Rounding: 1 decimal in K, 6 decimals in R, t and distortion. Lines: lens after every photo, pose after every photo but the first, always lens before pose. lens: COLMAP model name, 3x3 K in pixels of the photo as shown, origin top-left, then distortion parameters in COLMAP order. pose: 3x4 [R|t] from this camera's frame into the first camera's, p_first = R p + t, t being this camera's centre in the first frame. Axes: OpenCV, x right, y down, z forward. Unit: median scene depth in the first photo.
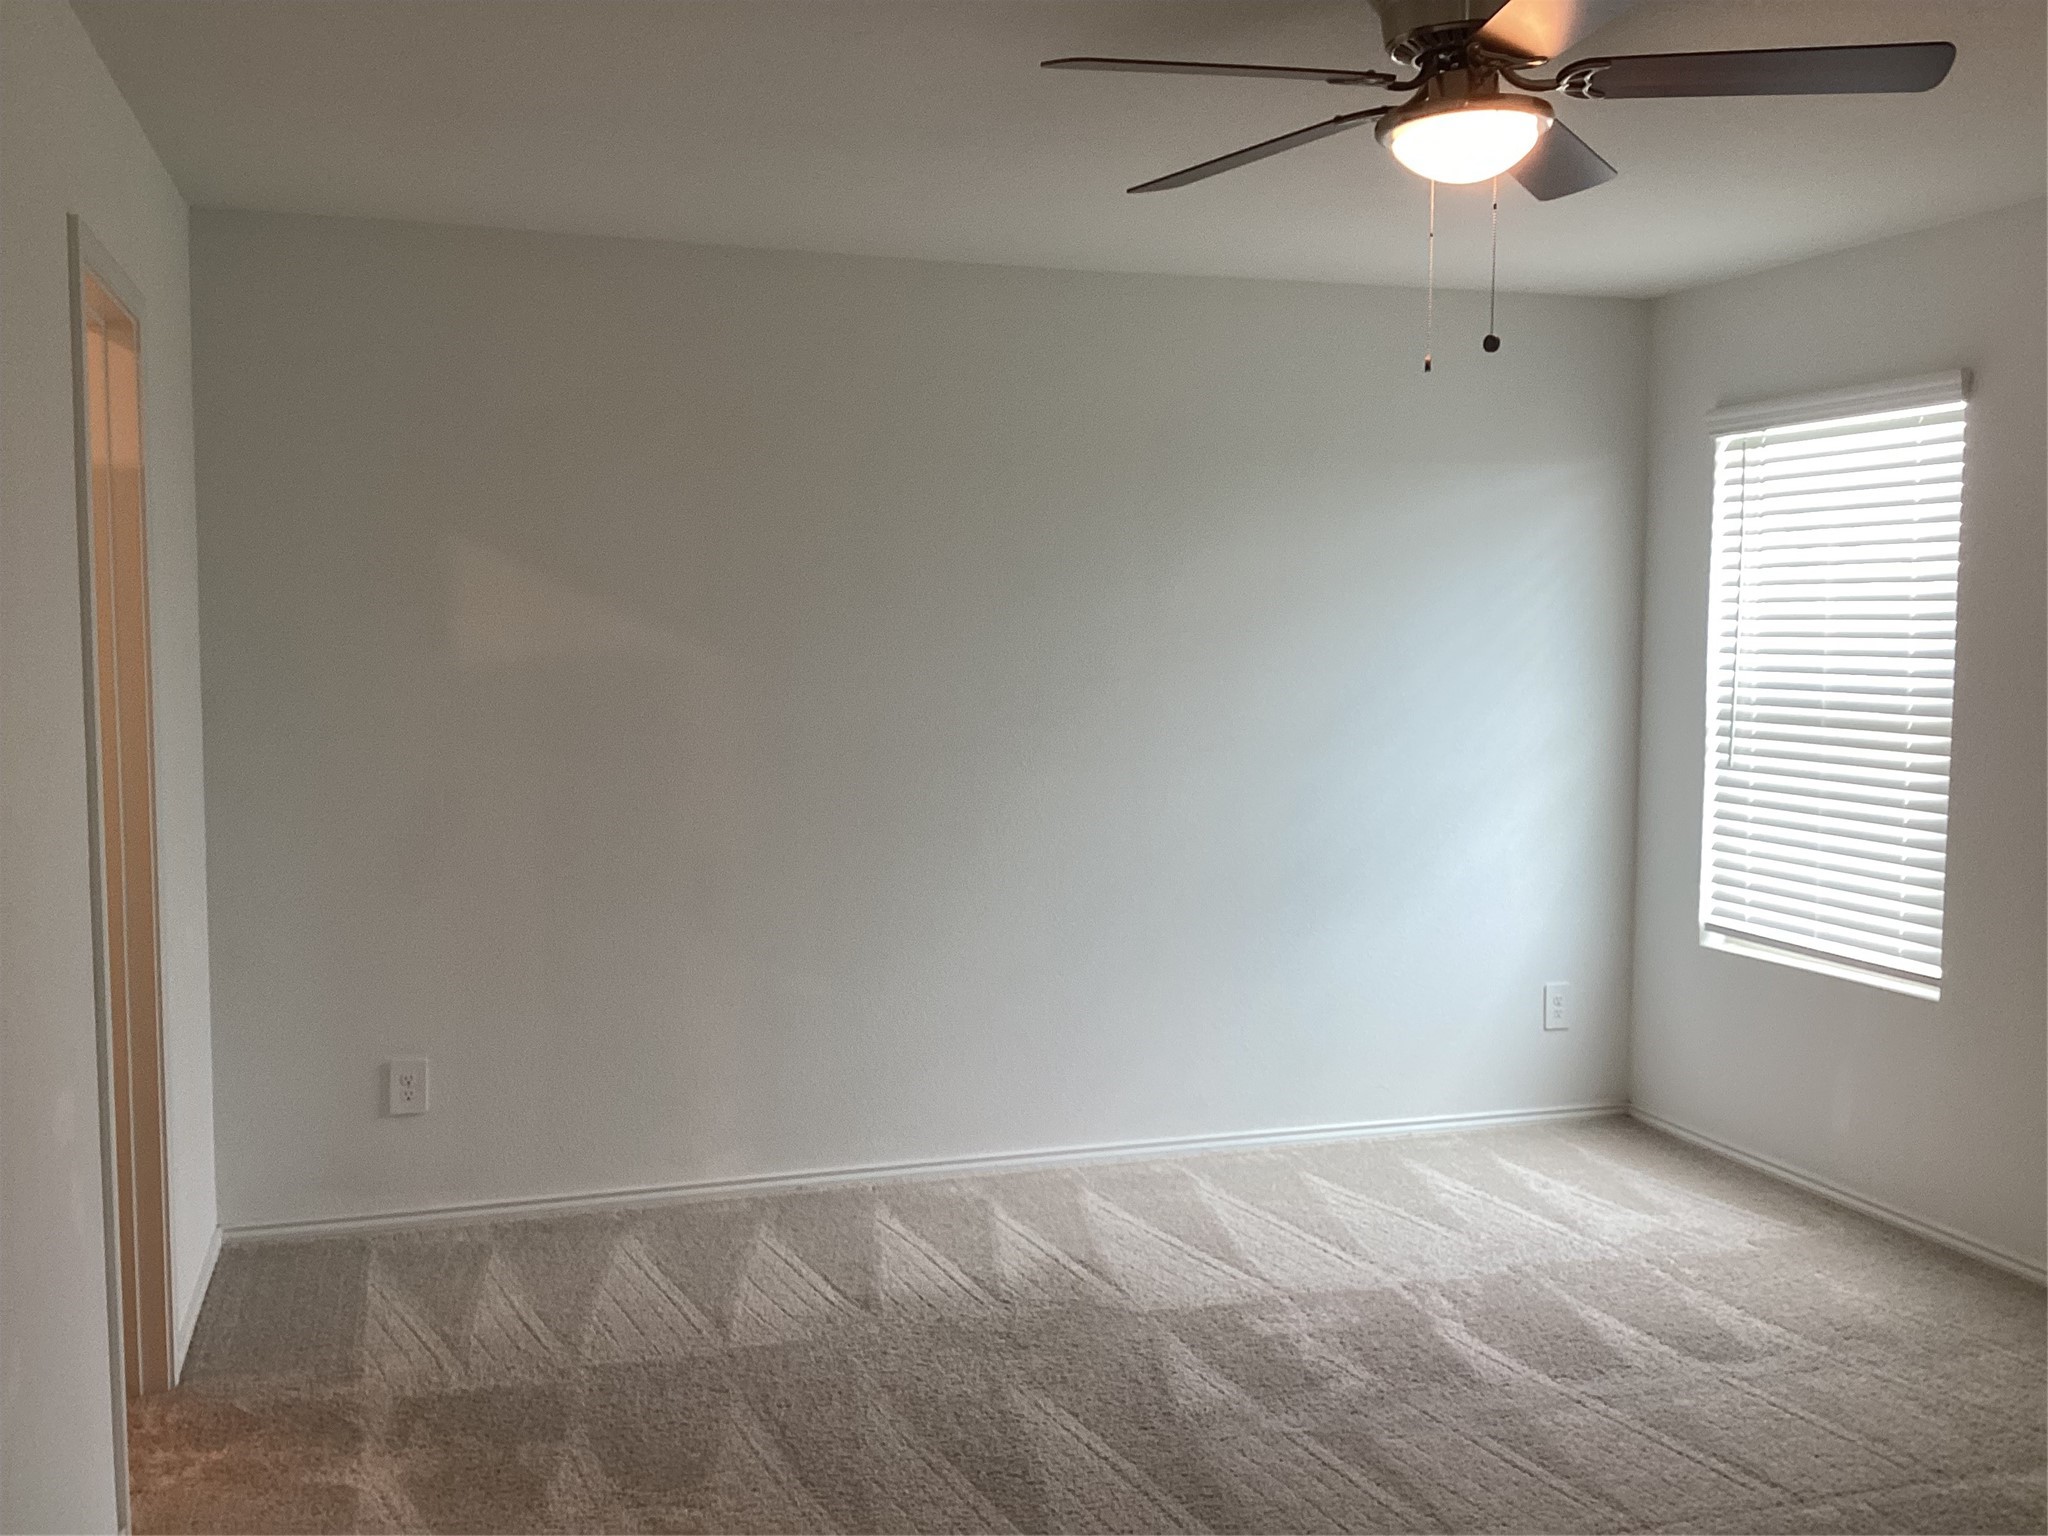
lens RADIAL K [[1826.1, 0, 1024.0], [0, 1826.1, 768.0], [0, 0, 1]] dist [0.105381, -0.220323]
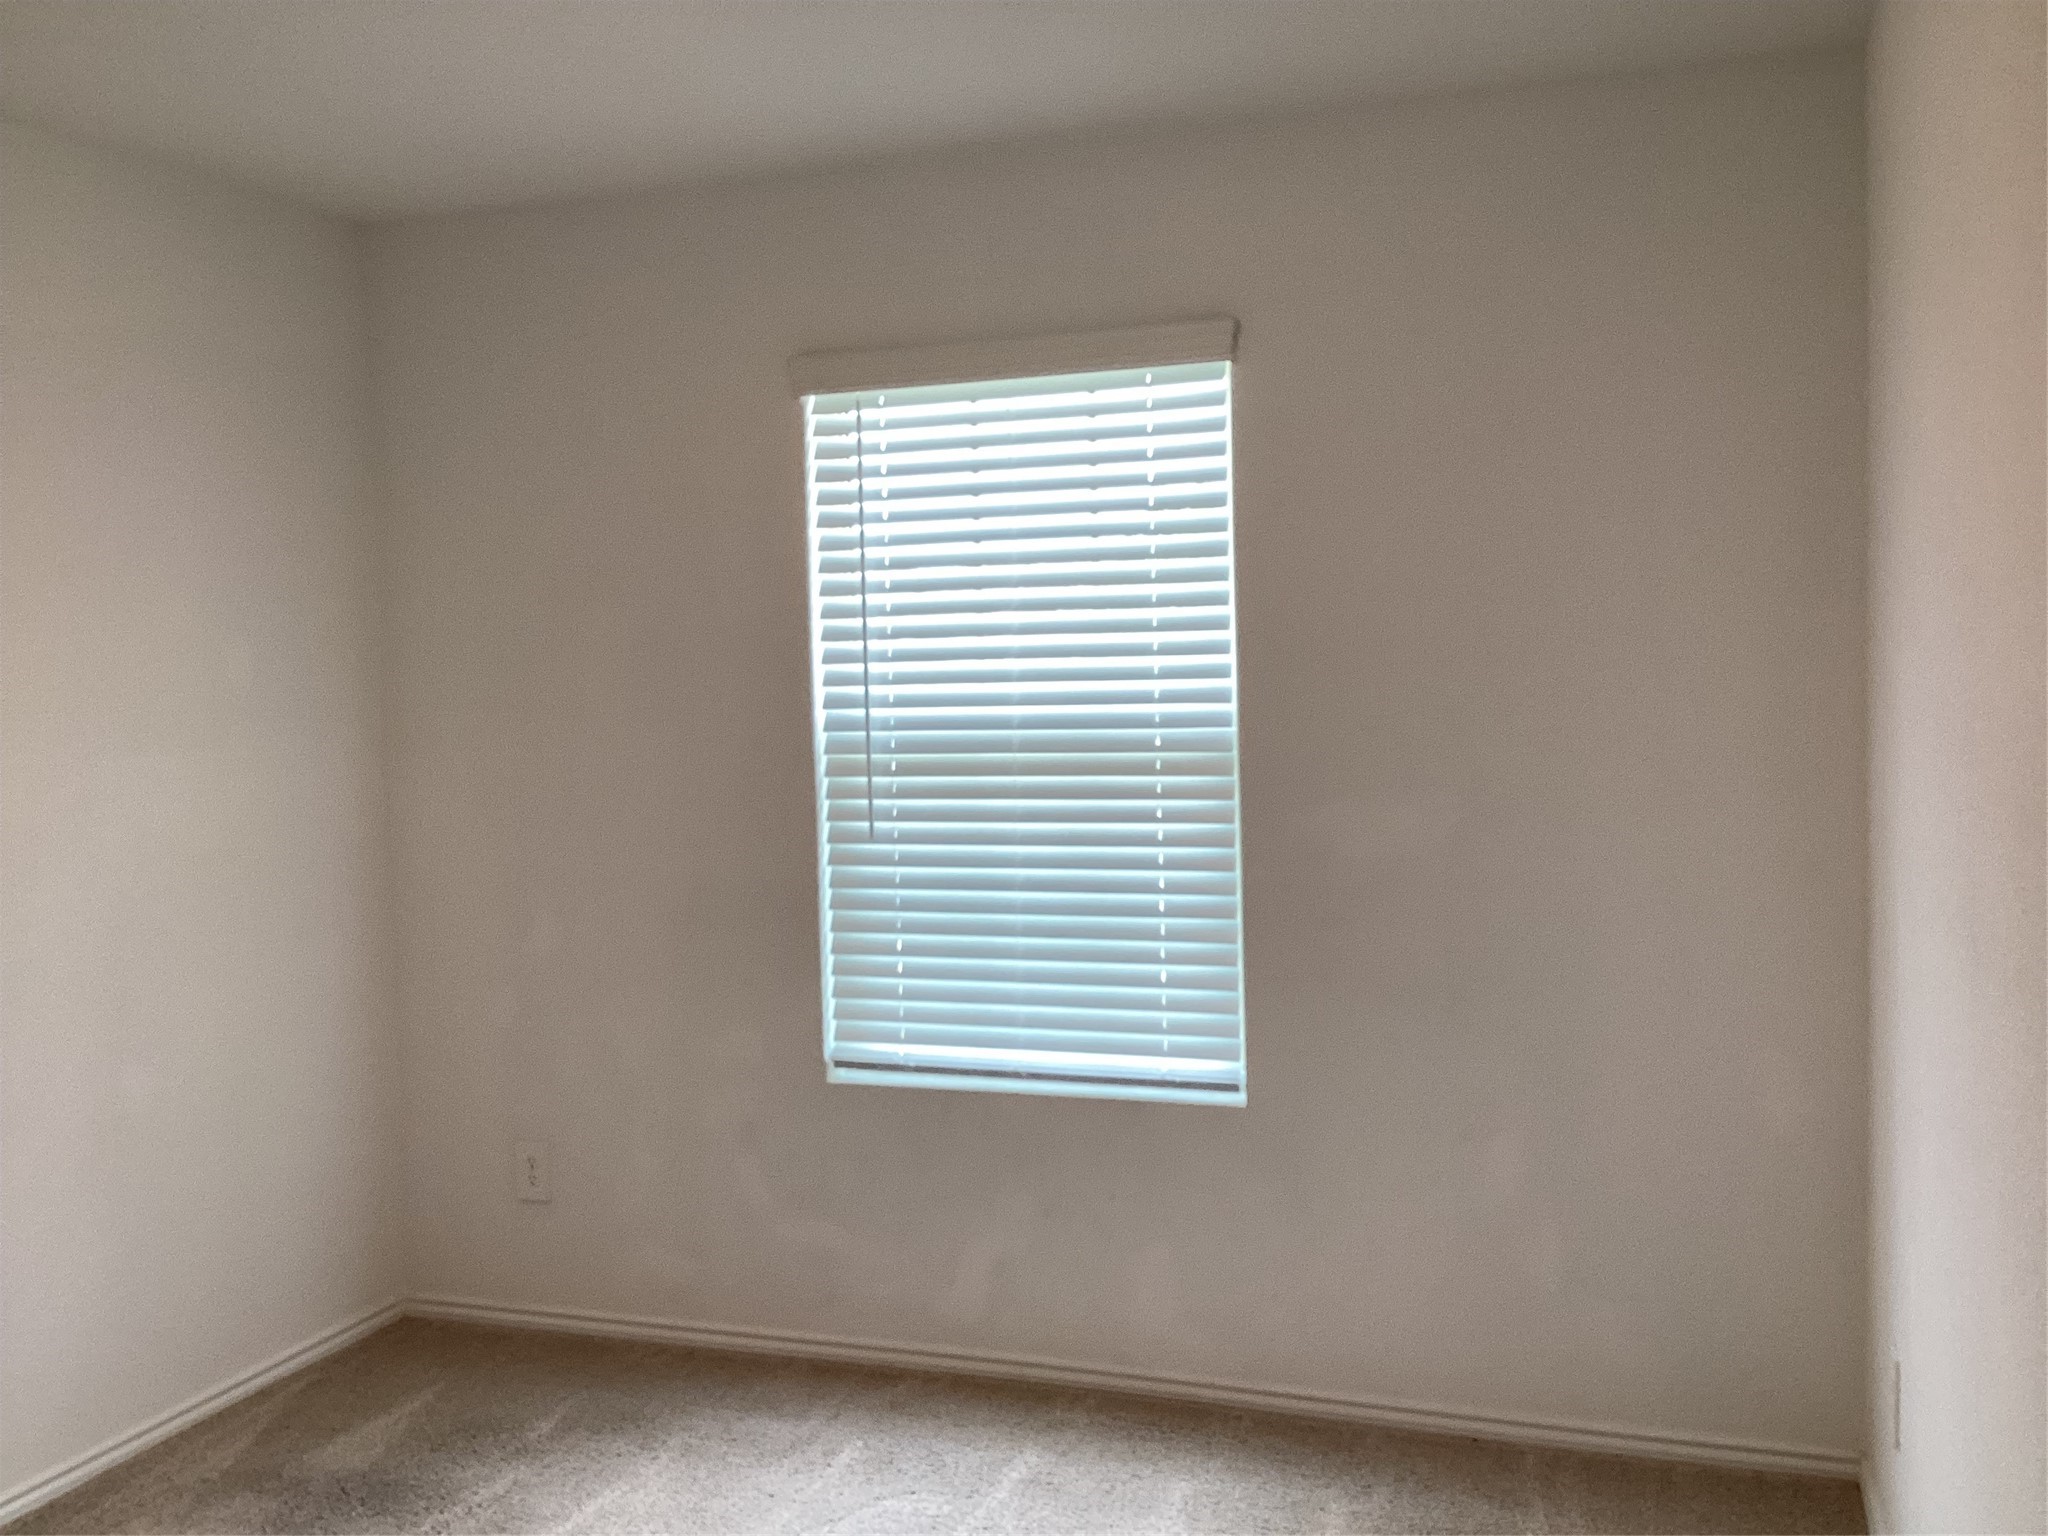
lens RADIAL K [[1826.1, 0, 1024.0], [0, 1826.1, 768.0], [0, 0, 1]] dist [0.105381, -0.220323]
pose [[0.615579, -0.067415, 0.785187, -0.154670], [0.089190, 0.995893, 0.015582, -0.035316], [-0.783012, 0.060439, 0.619063, 0.504220]]
